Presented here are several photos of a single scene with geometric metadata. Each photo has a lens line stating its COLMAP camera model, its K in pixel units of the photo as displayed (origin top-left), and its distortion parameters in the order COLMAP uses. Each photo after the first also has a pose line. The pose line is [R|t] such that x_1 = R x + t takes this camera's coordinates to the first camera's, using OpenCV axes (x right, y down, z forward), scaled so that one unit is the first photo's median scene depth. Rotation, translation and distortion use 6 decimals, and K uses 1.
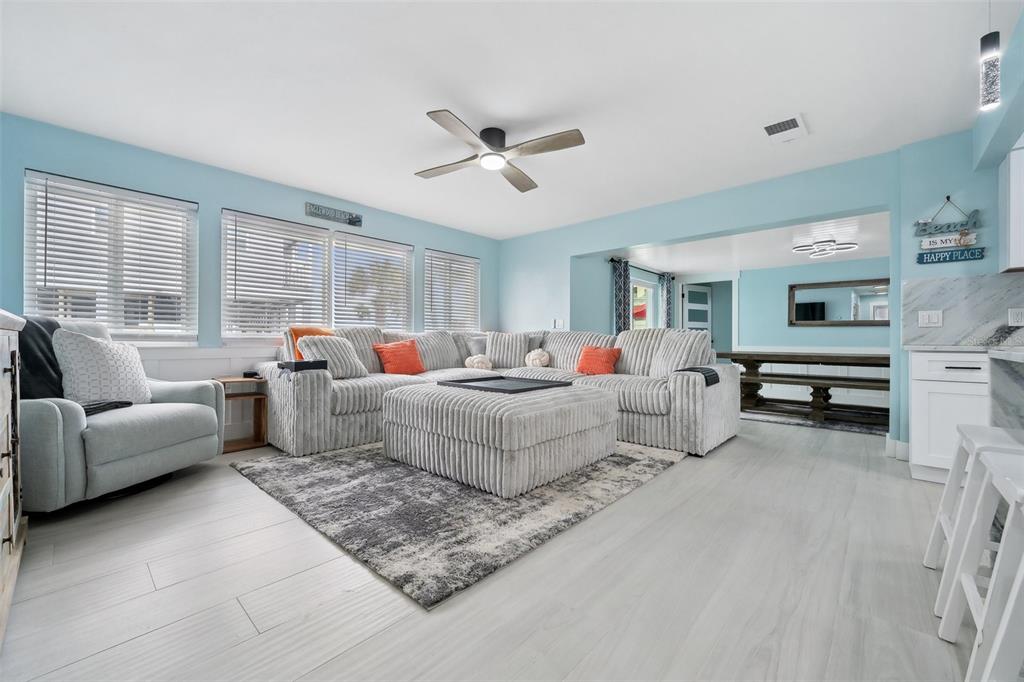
lens RADIAL K [[406.9, 0, 512.0], [0, 406.9, 341.0], [0, 0, 1]] dist [-0.004958, -0.000193]
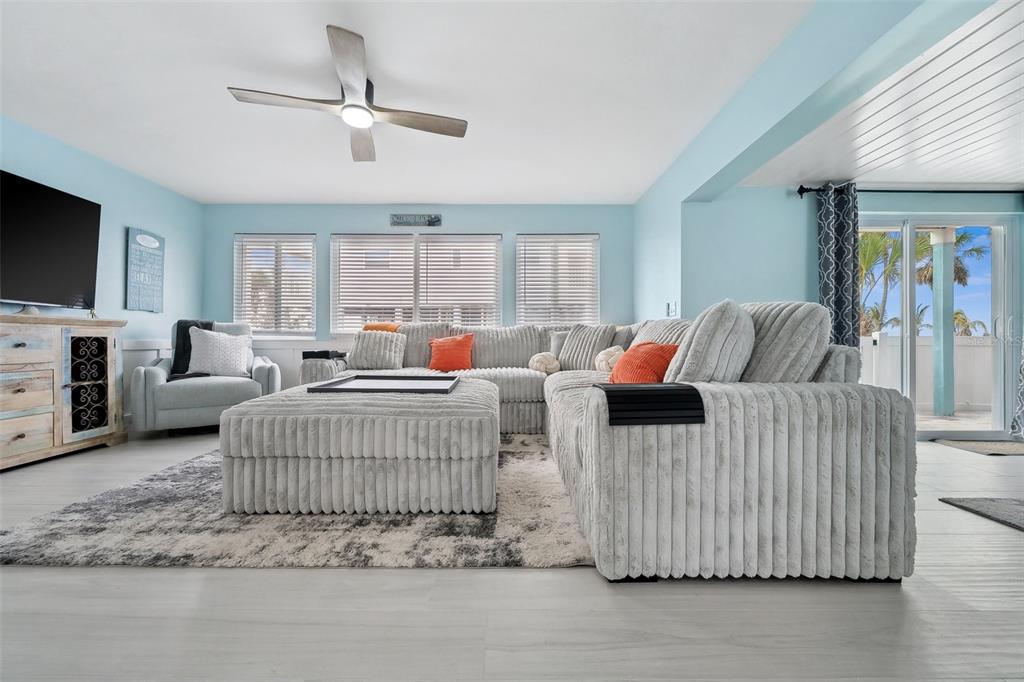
lens RADIAL K [[406.9, 0, 512.0], [0, 406.9, 341.0], [0, 0, 1]] dist [-0.004958, -0.000193]
pose [[0.674752, 0.000165, -0.738045, 0.779466], [-0.002964, 0.999993, -0.002486, 0.022395], [0.738039, 0.003865, 0.674747, 0.659867]]
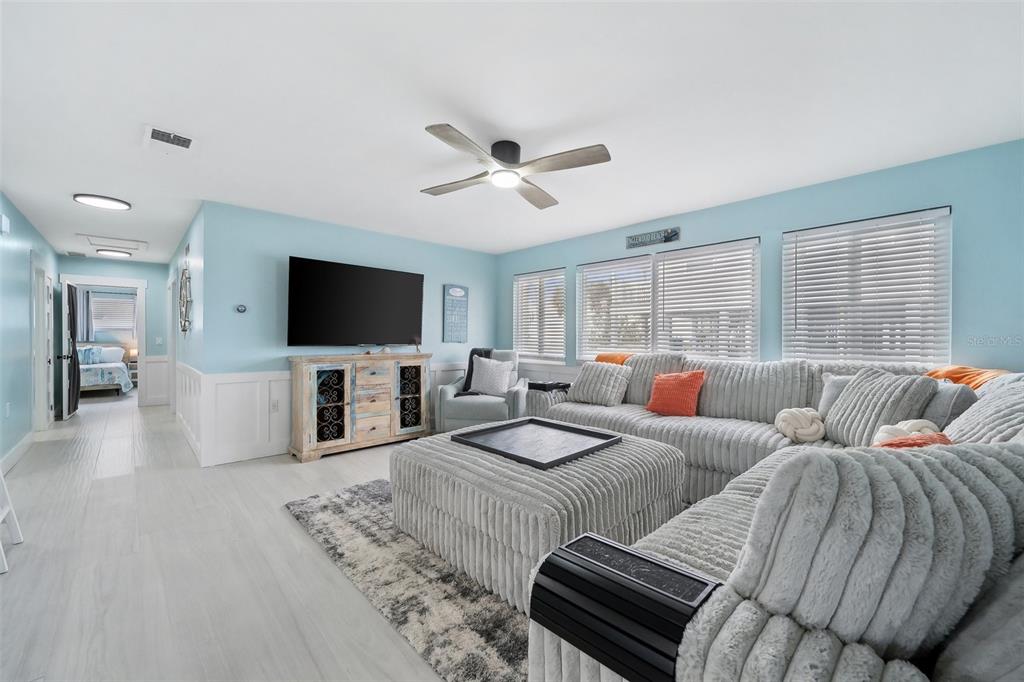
lens RADIAL K [[405.3, 0, 512.0], [0, 405.3, 341.0], [0, 0, 1]] dist [-0.000082, -0.000090]
pose [[-0.076515, 0.007510, -0.997040, 0.820334], [-0.005692, 0.999952, 0.007968, -0.097164], [0.997052, 0.006285, -0.076469, 1.067275]]
